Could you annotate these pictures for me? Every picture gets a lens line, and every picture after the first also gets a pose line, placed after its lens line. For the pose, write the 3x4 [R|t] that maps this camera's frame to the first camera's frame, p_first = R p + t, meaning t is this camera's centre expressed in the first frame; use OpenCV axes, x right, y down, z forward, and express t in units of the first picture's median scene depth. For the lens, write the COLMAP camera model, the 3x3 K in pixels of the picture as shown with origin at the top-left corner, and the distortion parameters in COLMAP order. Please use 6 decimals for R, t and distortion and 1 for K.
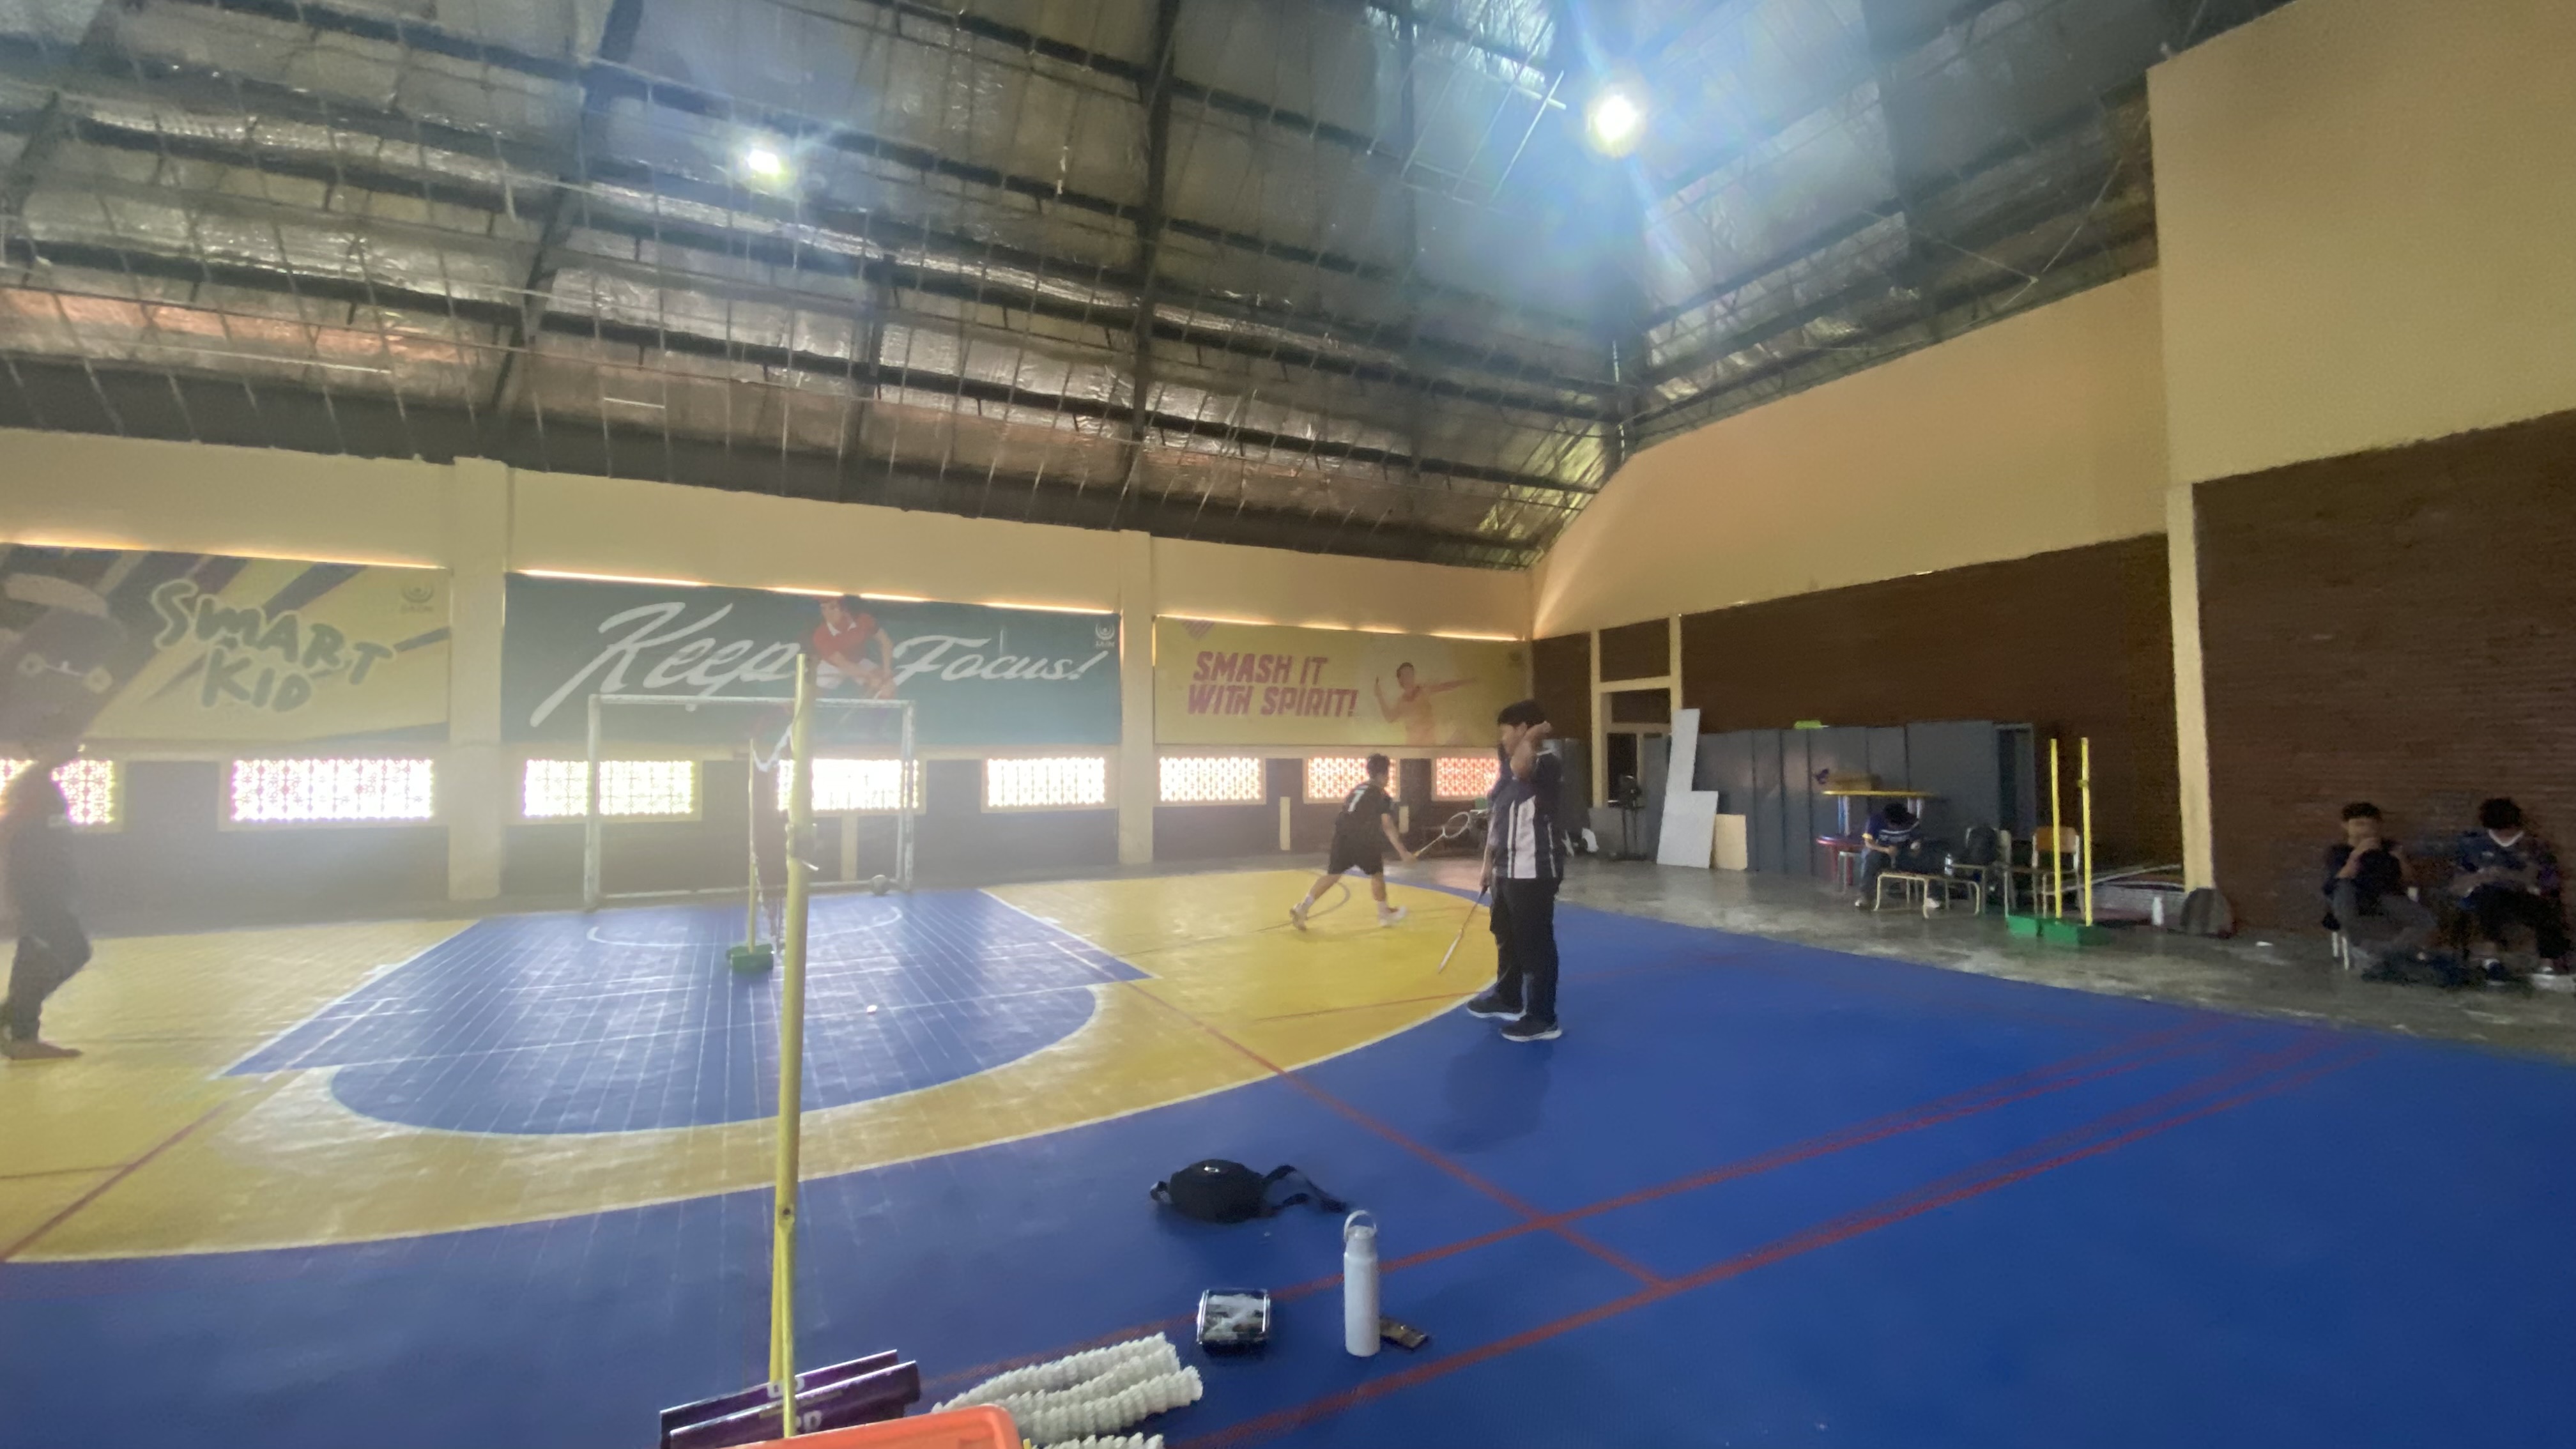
lens RADIAL K [[1020.7, 0, 1288.0], [0, 1020.7, 724.5], [0, 0, 1]] dist [0.009938, -0.013116]
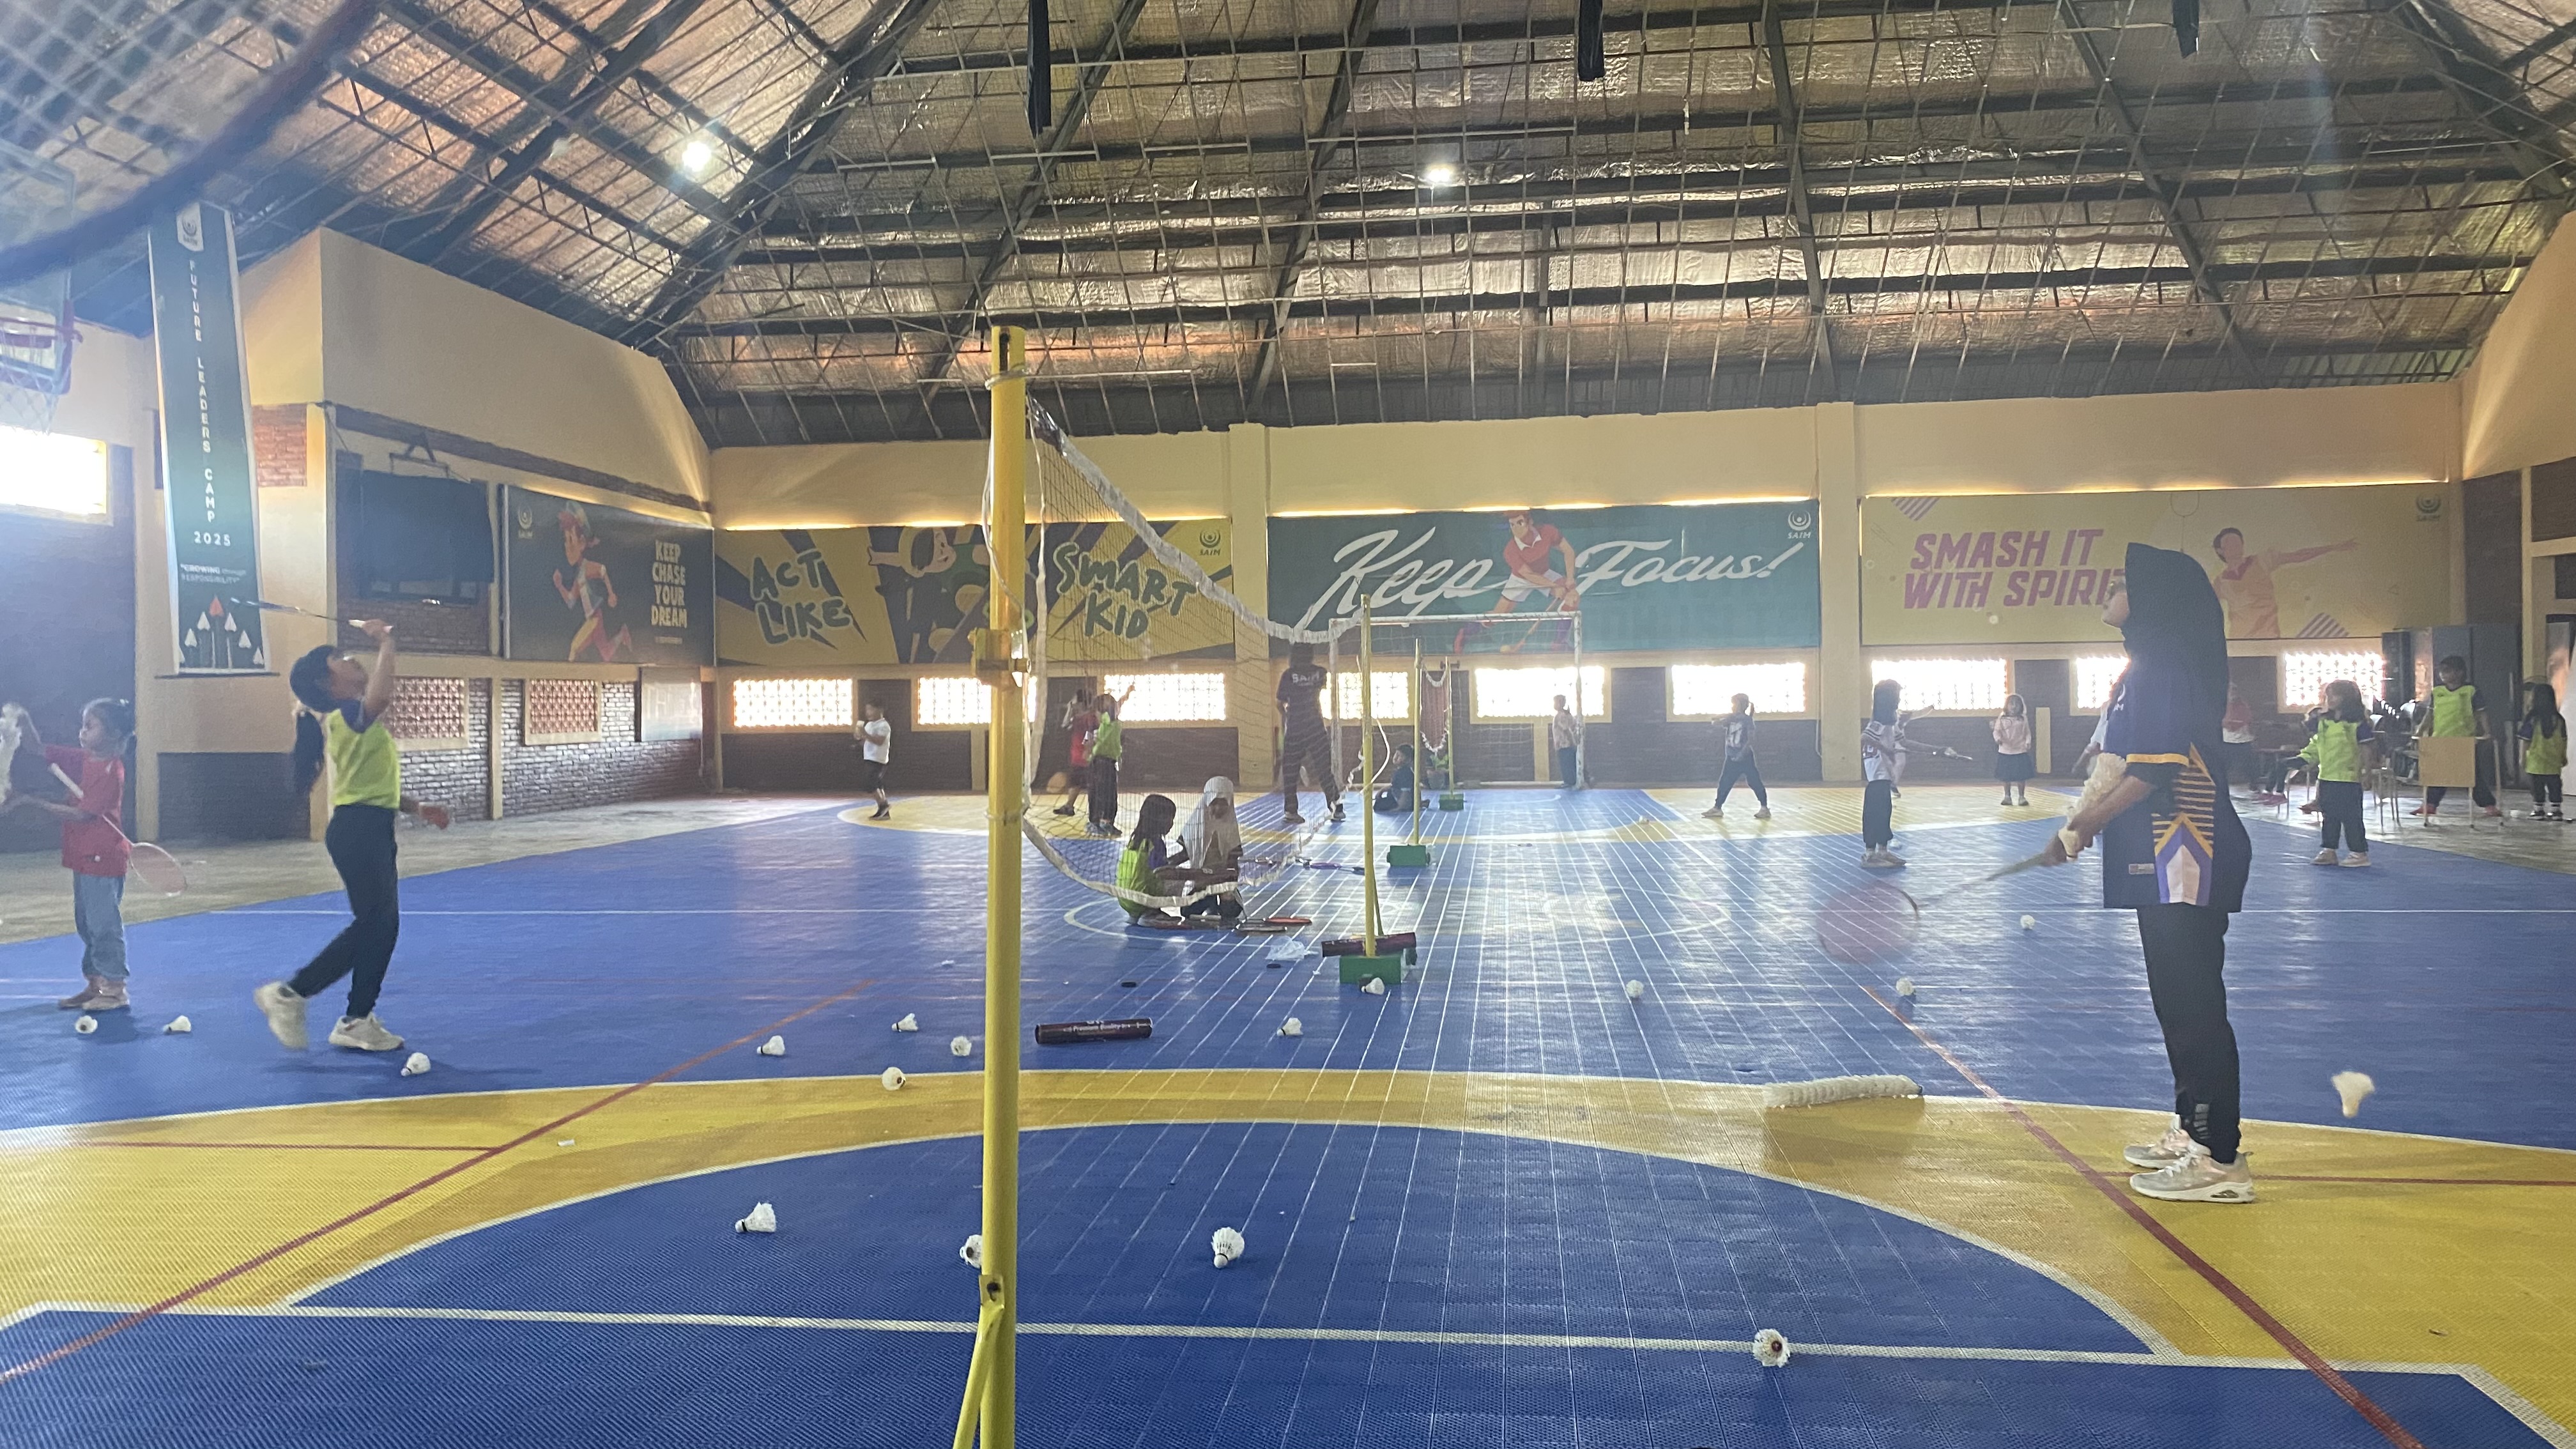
lens RADIAL K [[1820.5, 0, 1288.0], [0, 1820.5, 724.5], [0, 0, 1]] dist [-0.111549, -0.001481]
pose [[0.821172, -0.000558, -0.570681, 0.414657], [0.037326, 0.997911, 0.052733, -0.015226], [0.569459, -0.064604, 0.819477, -0.660958]]
